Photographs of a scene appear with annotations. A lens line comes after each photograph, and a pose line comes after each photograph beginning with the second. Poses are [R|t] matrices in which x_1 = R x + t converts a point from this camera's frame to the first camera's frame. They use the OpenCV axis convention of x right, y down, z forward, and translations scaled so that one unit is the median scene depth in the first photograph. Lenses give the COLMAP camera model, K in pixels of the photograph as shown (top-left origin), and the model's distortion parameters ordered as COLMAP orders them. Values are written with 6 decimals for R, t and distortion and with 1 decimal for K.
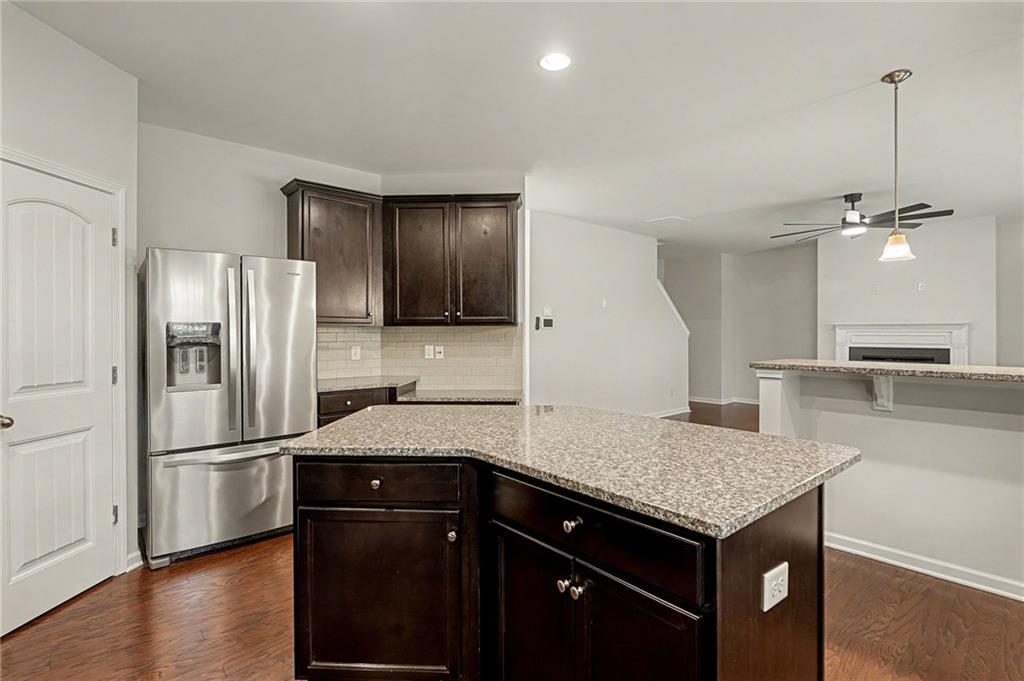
lens RADIAL K [[487.4, 0, 514.4], [0, 487.4, 338.3], [0, 0, 1]] dist [0.010224, -0.000031]
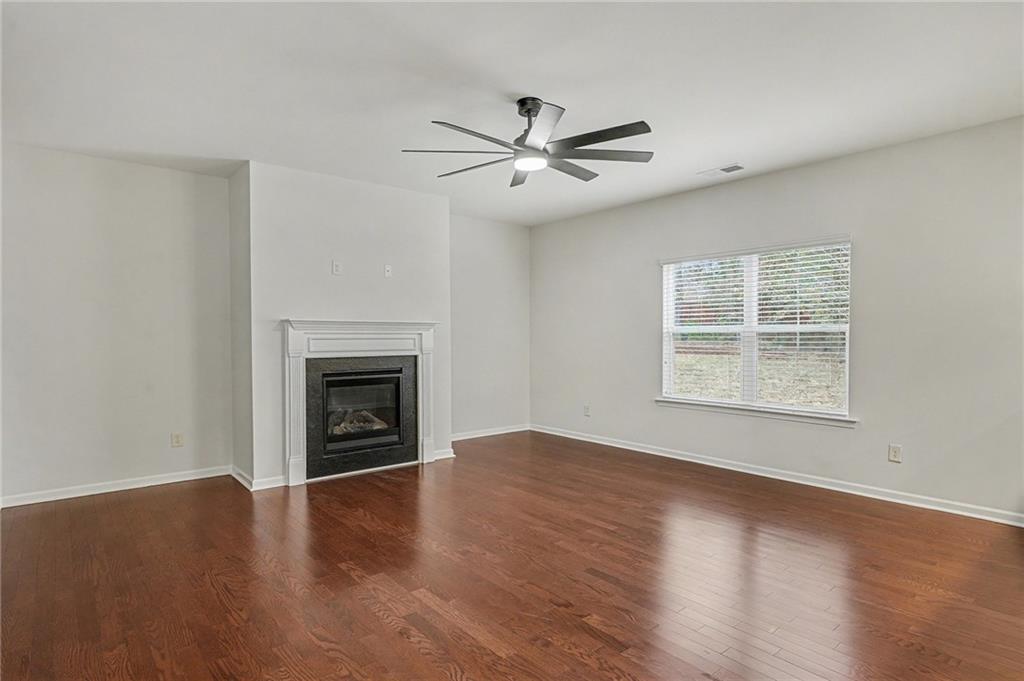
lens RADIAL K [[563.4, 0, 512.0], [0, 563.4, 340.5], [0, 0, 1]] dist [0.000357, -0.000132]
pose [[0.026572, -0.012028, 0.999575, 0.006366], [0.014543, 0.999826, 0.011645, -0.010435], [-0.999541, 0.014228, 0.026742, 0.838800]]
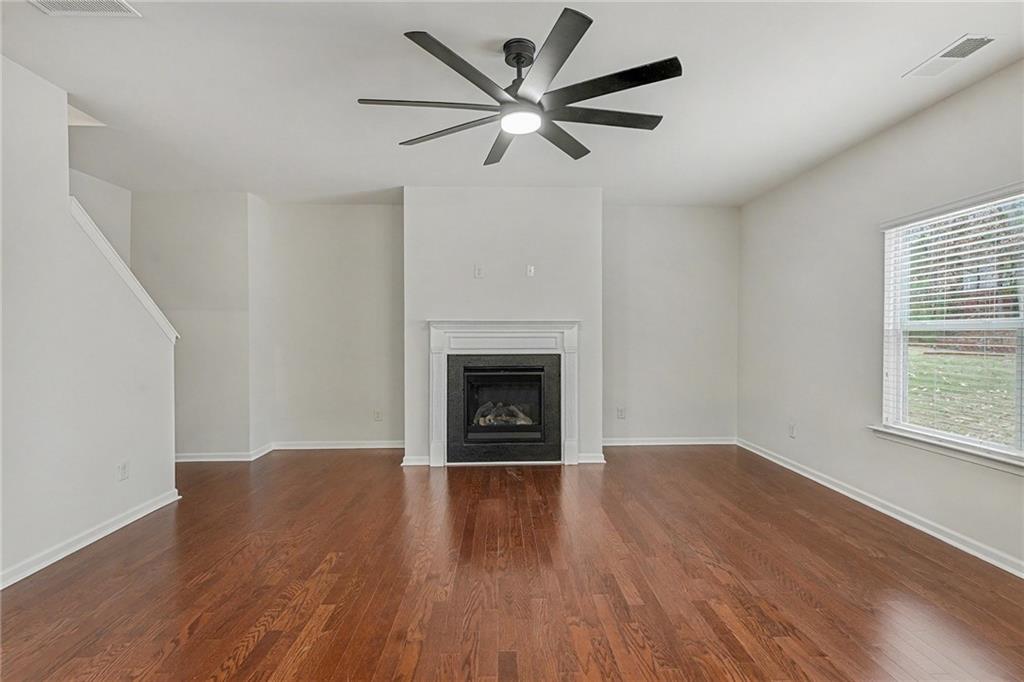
lens RADIAL K [[487.4, 0, 514.4], [0, 487.4, 338.8], [0, 0, 1]] dist [0.010224, -0.000031]
pose [[0.629256, -0.009128, 0.777144, 0.258127], [0.011418, 0.999932, 0.002499, -0.005500], [-0.777114, 0.007301, 0.629318, 0.587529]]
